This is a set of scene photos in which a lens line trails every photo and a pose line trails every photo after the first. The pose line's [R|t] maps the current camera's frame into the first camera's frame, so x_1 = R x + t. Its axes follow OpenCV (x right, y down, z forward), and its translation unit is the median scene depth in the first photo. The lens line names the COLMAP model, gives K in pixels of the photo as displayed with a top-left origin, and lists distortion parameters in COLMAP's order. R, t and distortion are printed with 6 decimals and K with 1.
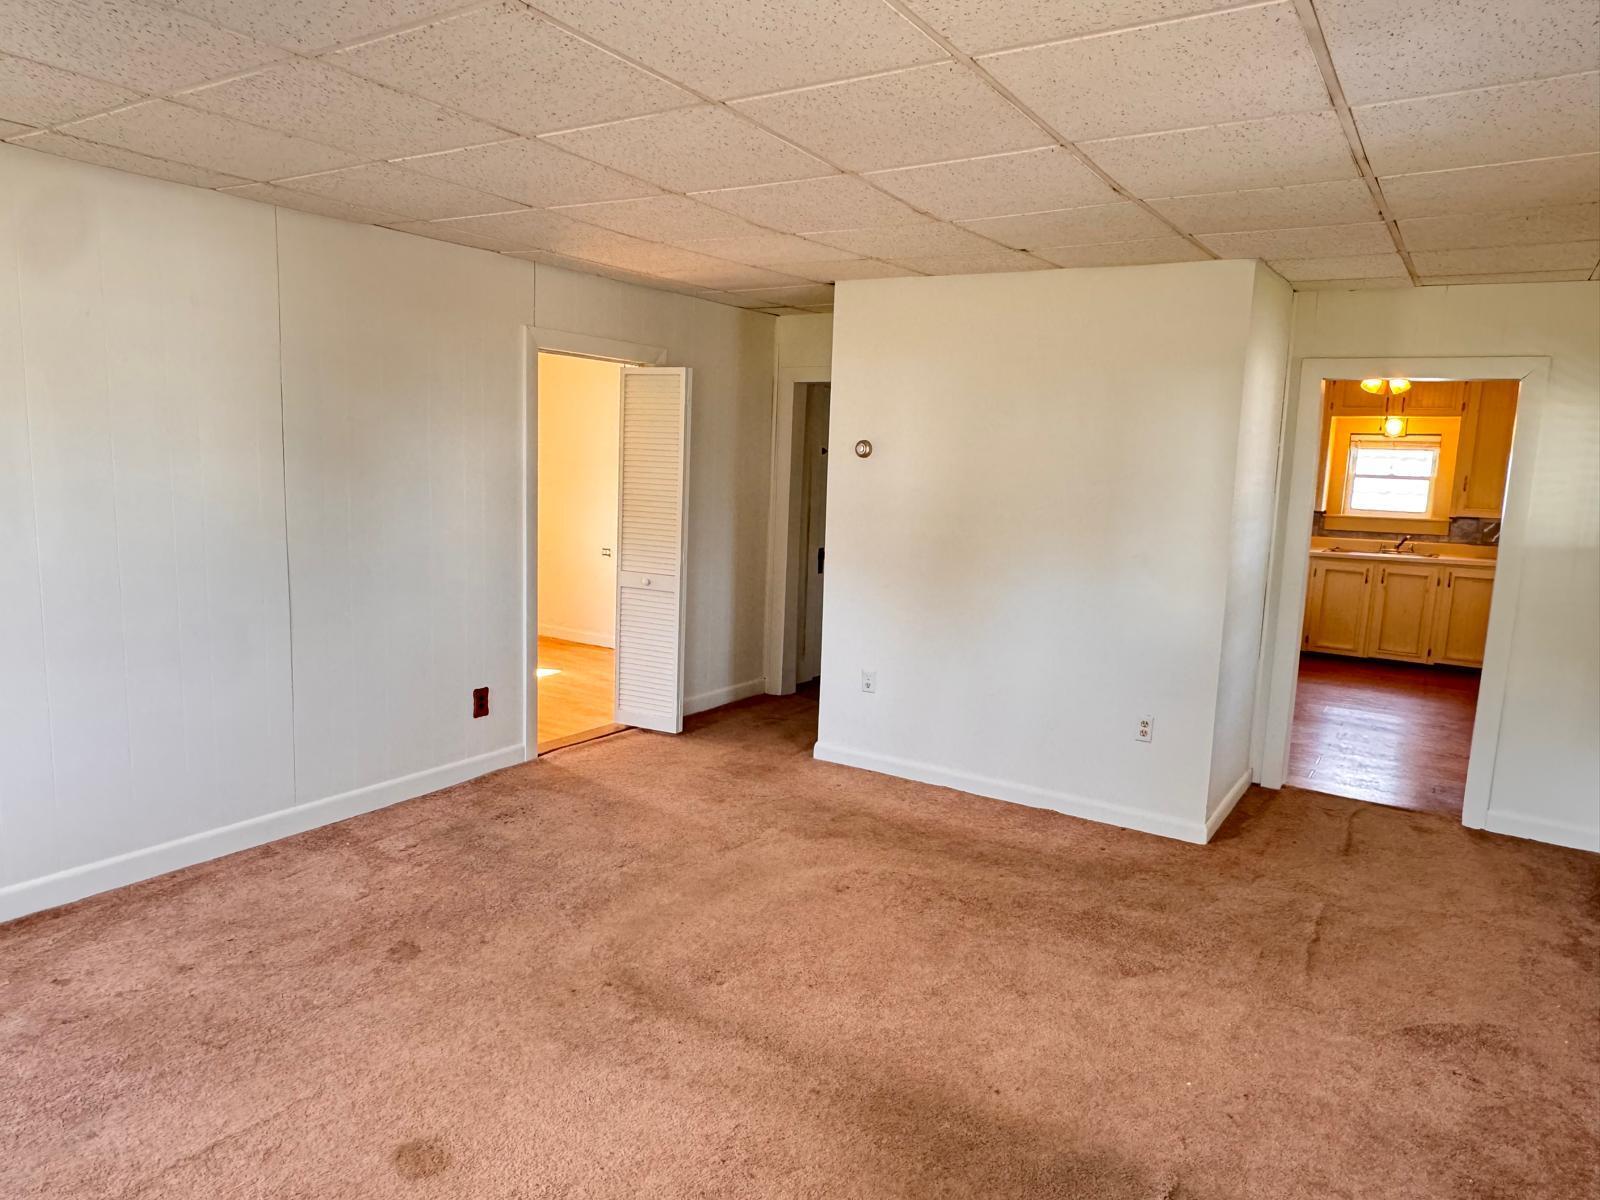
lens RADIAL K [[1045.4, 0, 812.9], [0, 1045.4, 603.4], [0, 0, 1]] dist [-0.001938, 0.004313]
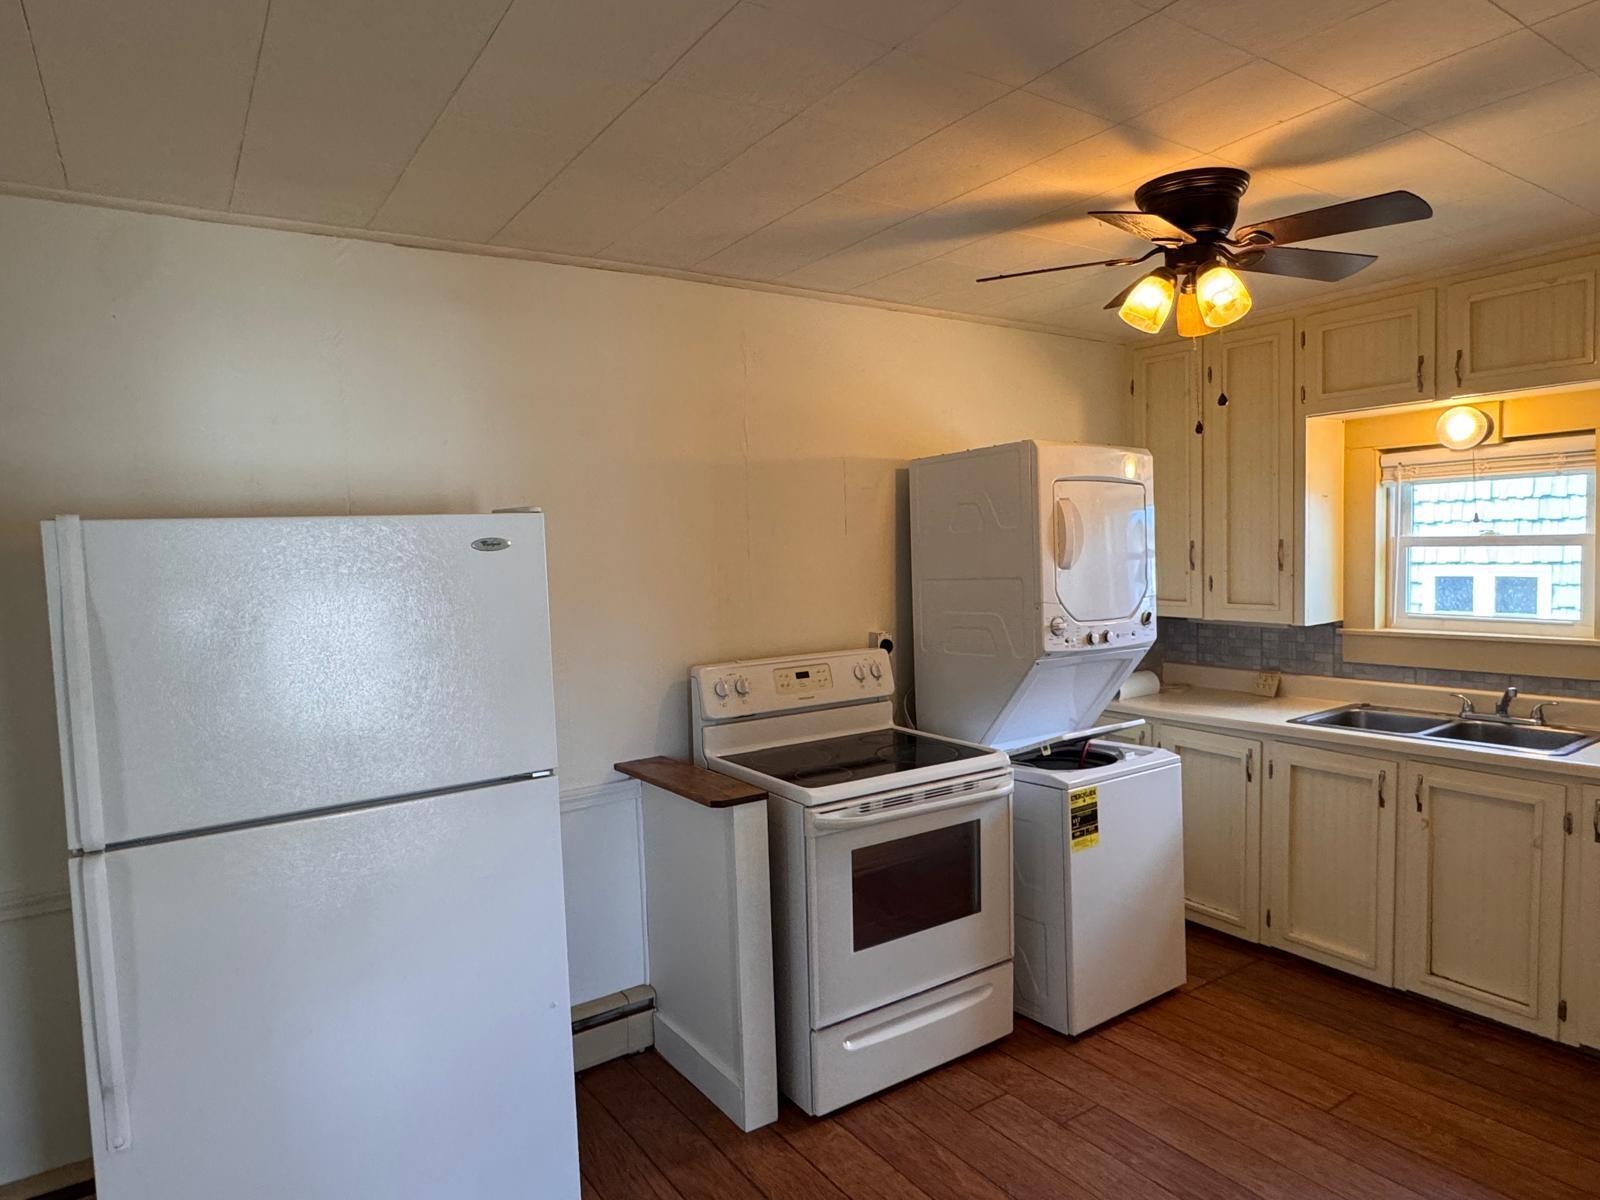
lens RADIAL K [[957.6, 0, 797.4], [0, 957.6, 606.8], [0, 0, 1]] dist [0.004181, 0.002290]
pose [[0.917642, -0.039407, -0.395449, 0.463141], [0.013178, 0.997542, -0.068827, -0.073485], [0.397189, 0.057947, 0.915906, 0.549171]]
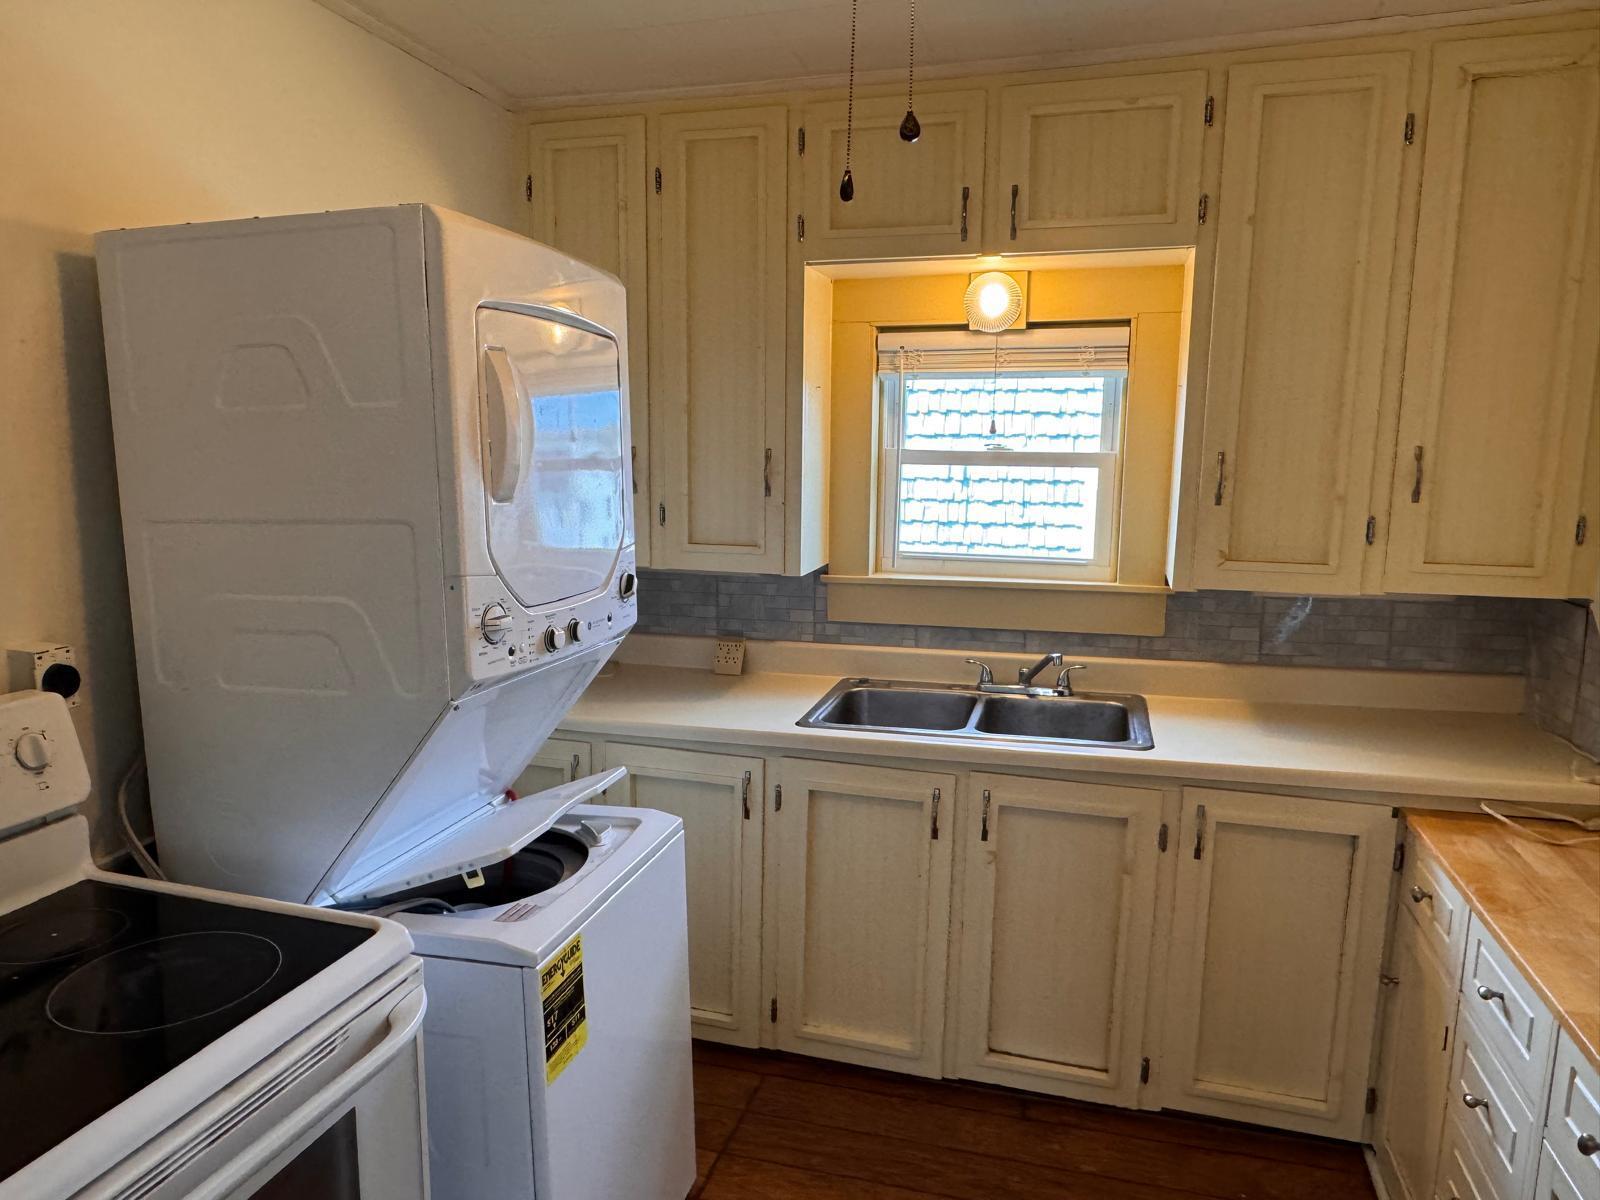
lens RADIAL K [[1045.4, 0, 789.7], [0, 1045.4, 600.0], [0, 0, 1]] dist [-0.001938, 0.004313]
pose [[0.960486, -0.076257, 0.267678, 0.412292], [0.068314, 0.996906, 0.038878, -0.096979], [-0.269814, -0.019055, 0.962724, 0.723166]]
